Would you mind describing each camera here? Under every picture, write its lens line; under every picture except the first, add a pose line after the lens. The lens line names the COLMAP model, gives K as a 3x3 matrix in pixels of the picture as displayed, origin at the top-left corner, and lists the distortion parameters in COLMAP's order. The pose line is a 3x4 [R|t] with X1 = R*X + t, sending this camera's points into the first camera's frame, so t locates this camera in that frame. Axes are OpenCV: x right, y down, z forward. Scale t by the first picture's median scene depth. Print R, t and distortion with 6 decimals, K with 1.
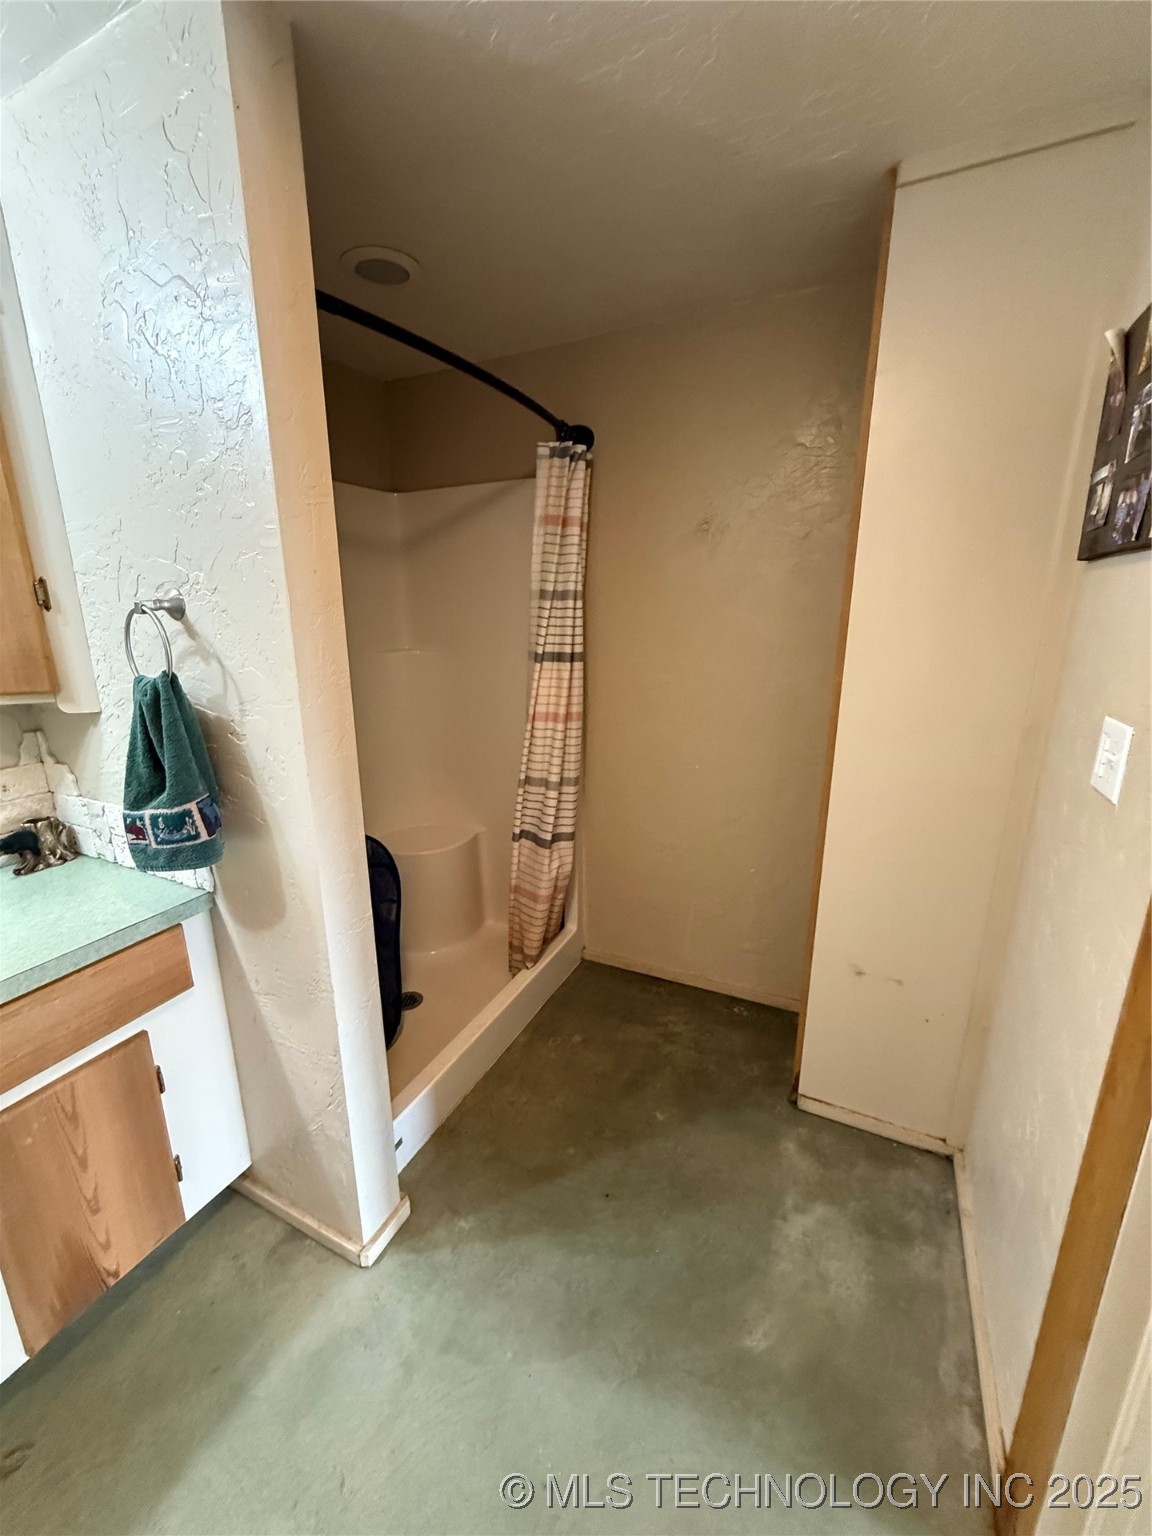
lens RADIAL K [[611.8, 0, 573.3], [0, 611.8, 769.5], [0, 0, 1]] dist [-0.000311, -0.000261]
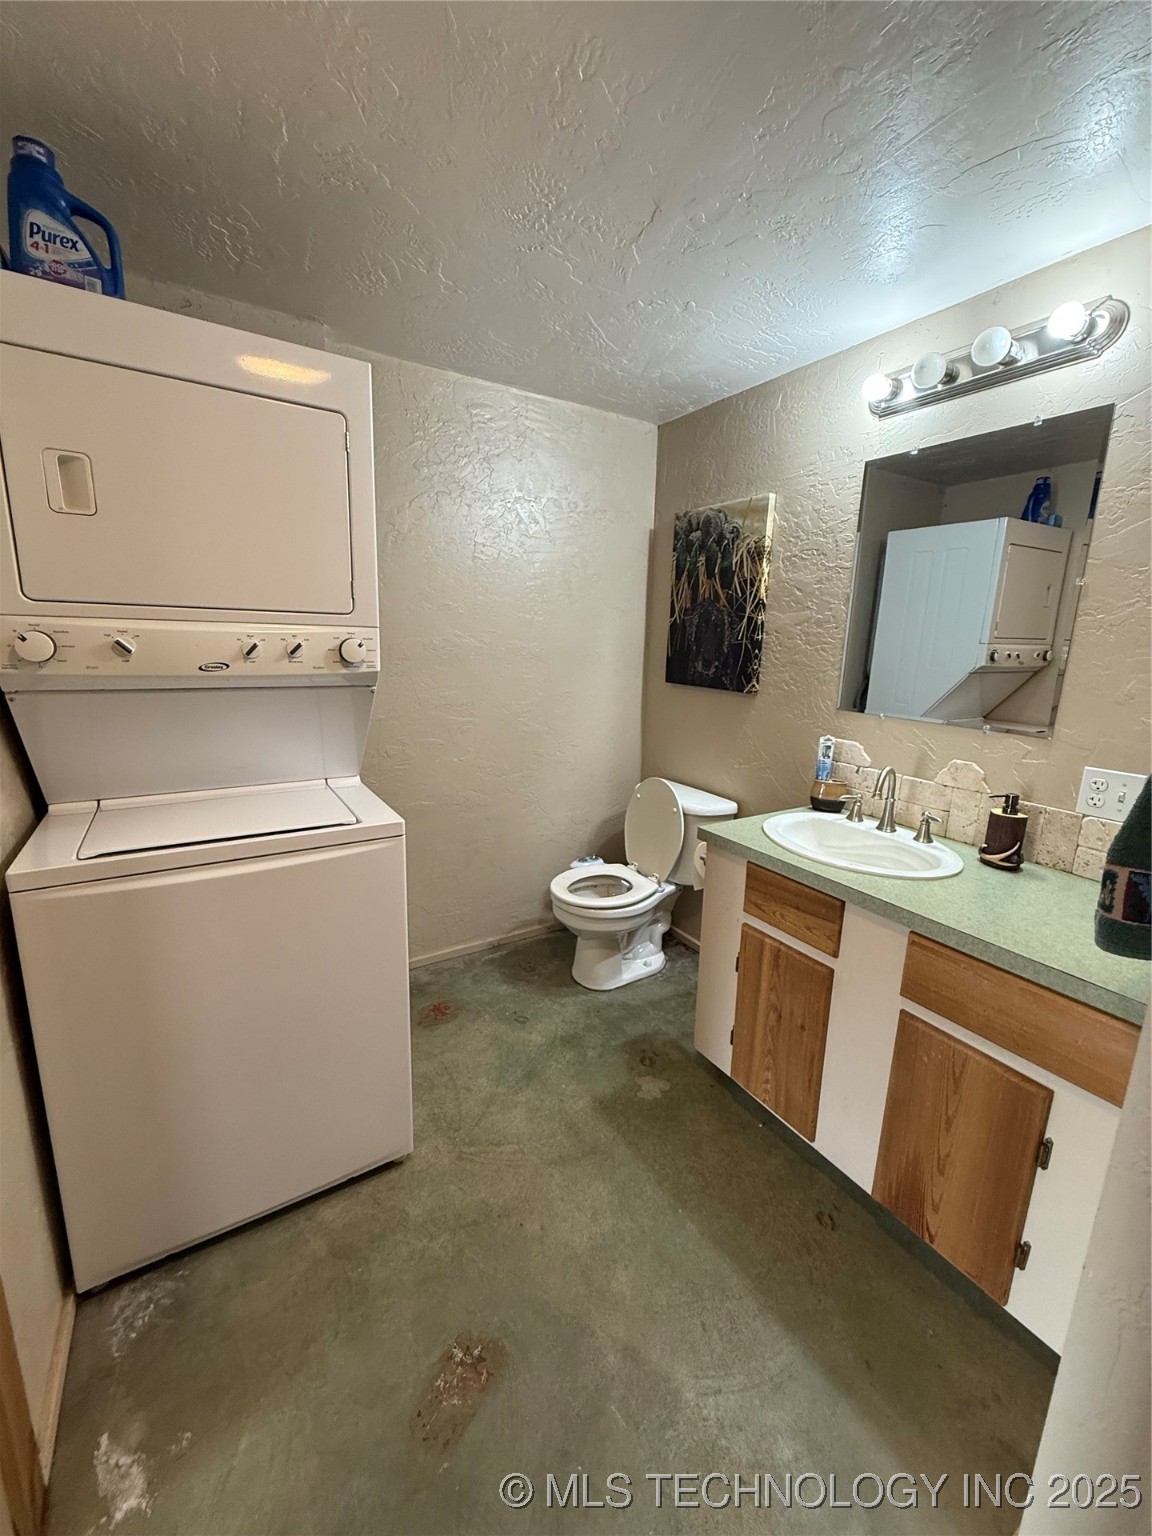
lens RADIAL K [[611.8, 0, 575.7], [0, 611.8, 759.5], [0, 0, 1]] dist [-0.000311, -0.000261]
pose [[-0.536122, 0.159450, -0.828944, 0.354651], [-0.237622, 0.913782, 0.329451, -0.154229], [0.810006, 0.373601, -0.452010, 0.683469]]
